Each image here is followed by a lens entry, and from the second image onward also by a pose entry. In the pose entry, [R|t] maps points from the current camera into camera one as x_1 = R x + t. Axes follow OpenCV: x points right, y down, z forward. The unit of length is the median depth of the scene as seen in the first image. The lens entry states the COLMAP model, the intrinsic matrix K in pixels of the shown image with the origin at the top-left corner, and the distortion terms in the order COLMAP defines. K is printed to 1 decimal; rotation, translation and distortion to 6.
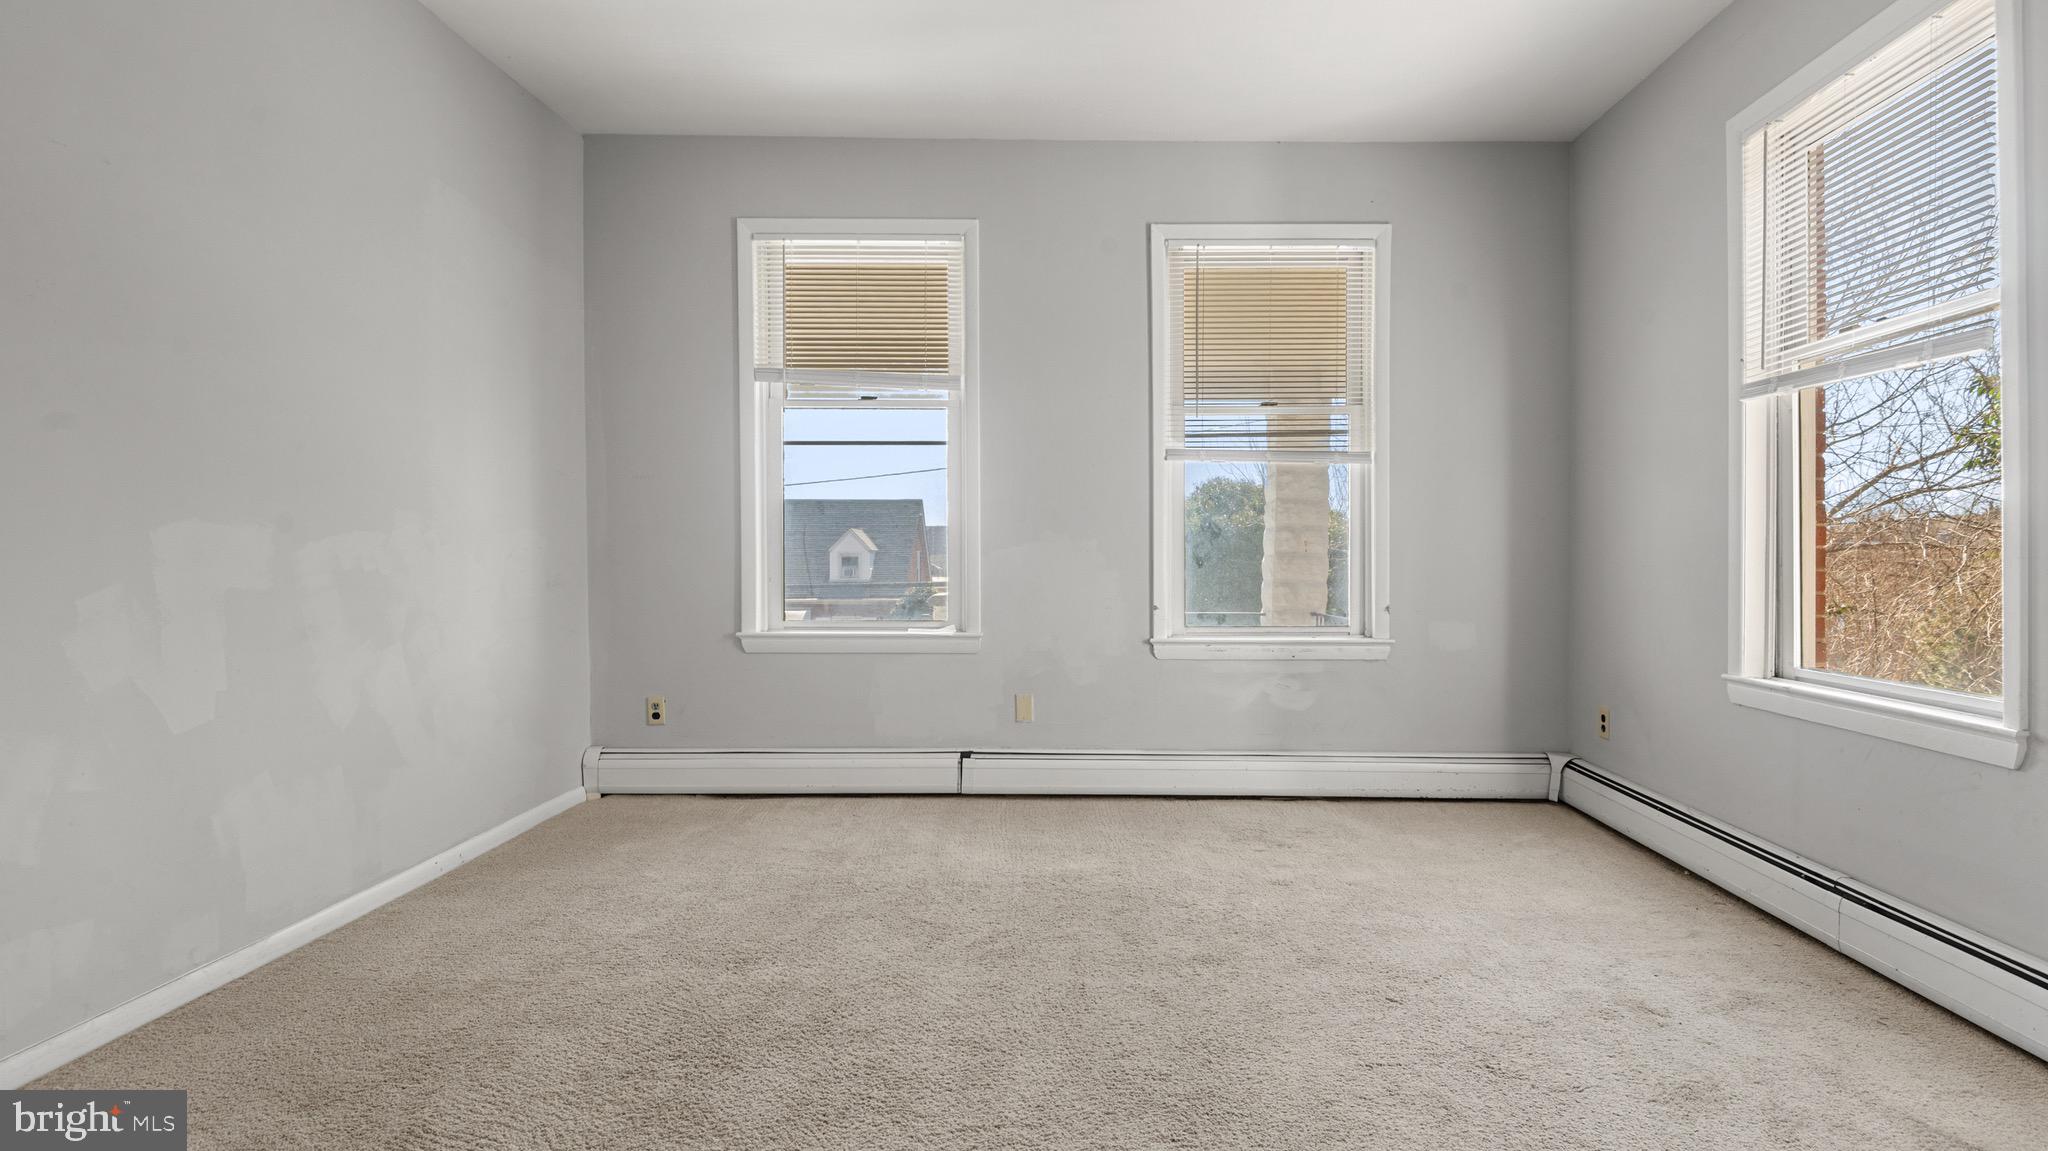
lens RADIAL K [[948.1, 0, 1031.0], [0, 948.1, 560.8], [0, 0, 1]] dist [-0.004903, -0.001112]
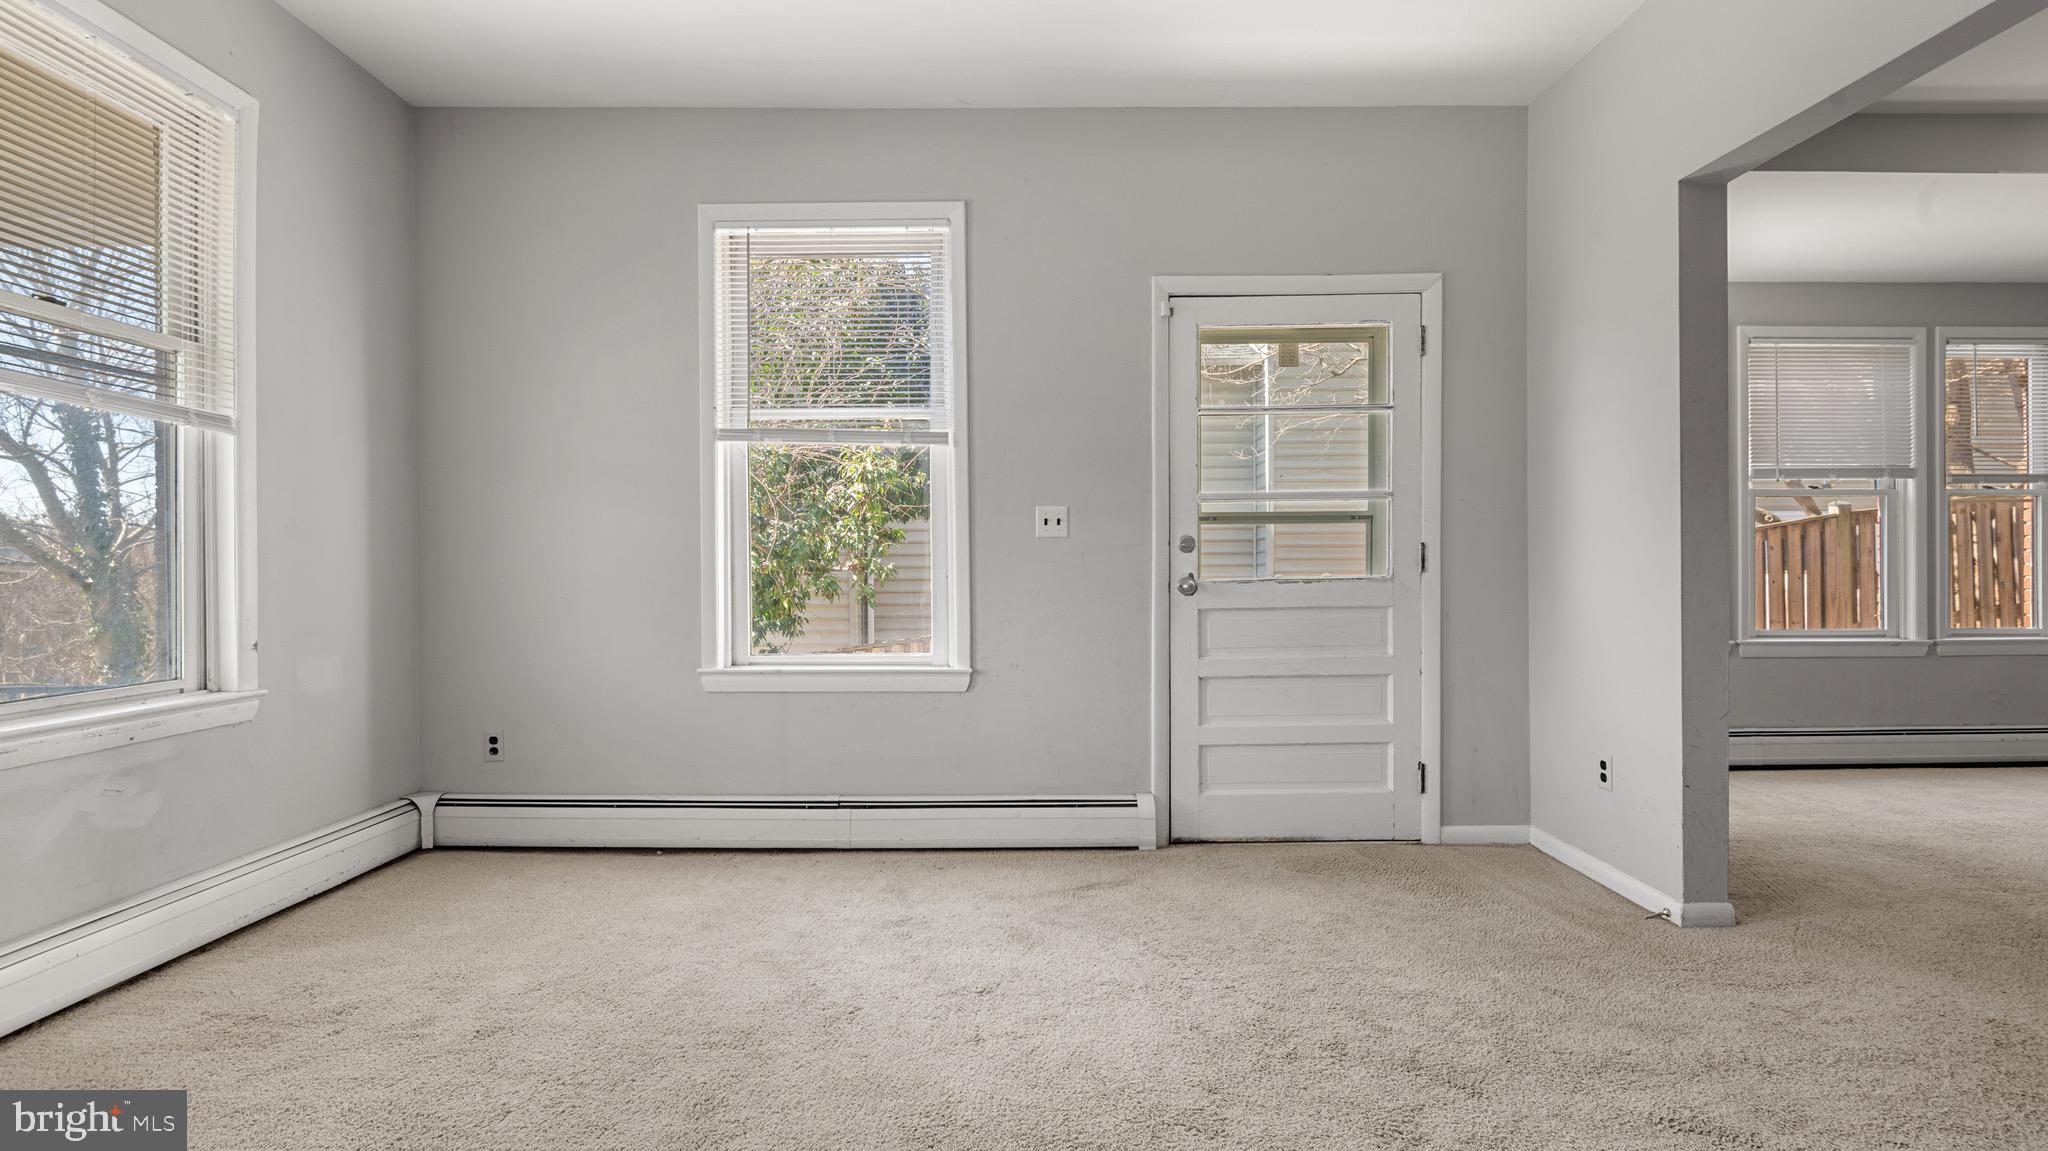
lens RADIAL K [[948.1, 0, 1031.0], [0, 948.1, 560.8], [0, 0, 1]] dist [-0.004903, -0.001112]
pose [[-0.038511, 0.009654, 0.999212, -0.433295], [0.007020, 0.999931, -0.009390, -0.002239], [-0.999234, 0.006652, -0.038576, 0.578636]]
